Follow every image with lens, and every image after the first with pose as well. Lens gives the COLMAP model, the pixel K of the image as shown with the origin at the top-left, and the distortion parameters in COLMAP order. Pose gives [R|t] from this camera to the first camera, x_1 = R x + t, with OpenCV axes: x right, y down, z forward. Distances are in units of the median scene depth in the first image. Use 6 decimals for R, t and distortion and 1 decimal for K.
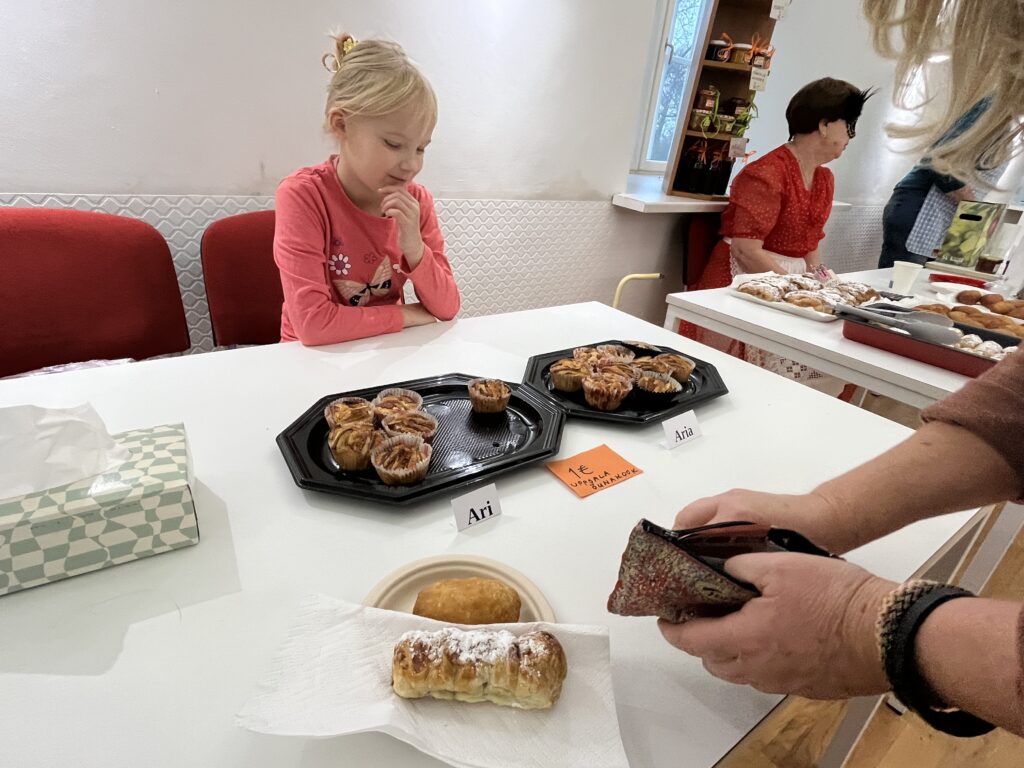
lens RADIAL K [[518.8, 0, 512.0], [0, 518.8, 384.0], [0, 0, 1]] dist [-0.000888, -0.000201]
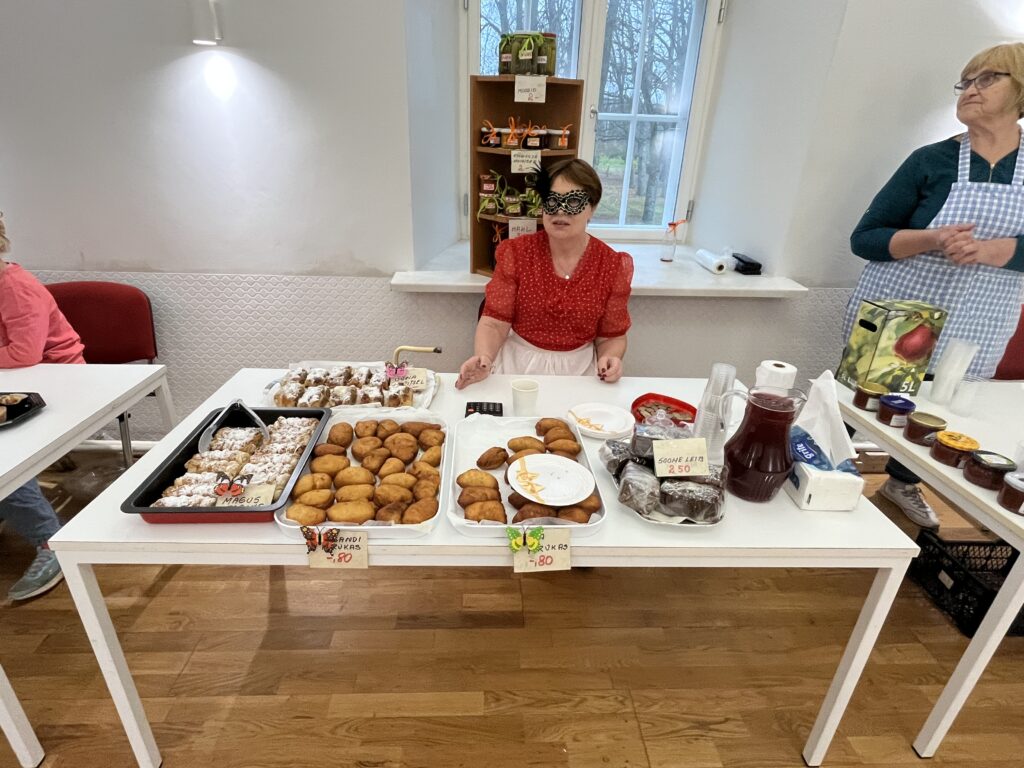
lens RADIAL K [[518.8, 0, 512.0], [0, 518.8, 384.0], [0, 0, 1]] dist [-0.000888, -0.000201]
pose [[0.841936, 0.164766, -0.513805, 0.865482], [-0.191974, 0.981400, 0.000139, -0.156799], [0.504271, 0.098521, 0.857907, 0.182647]]
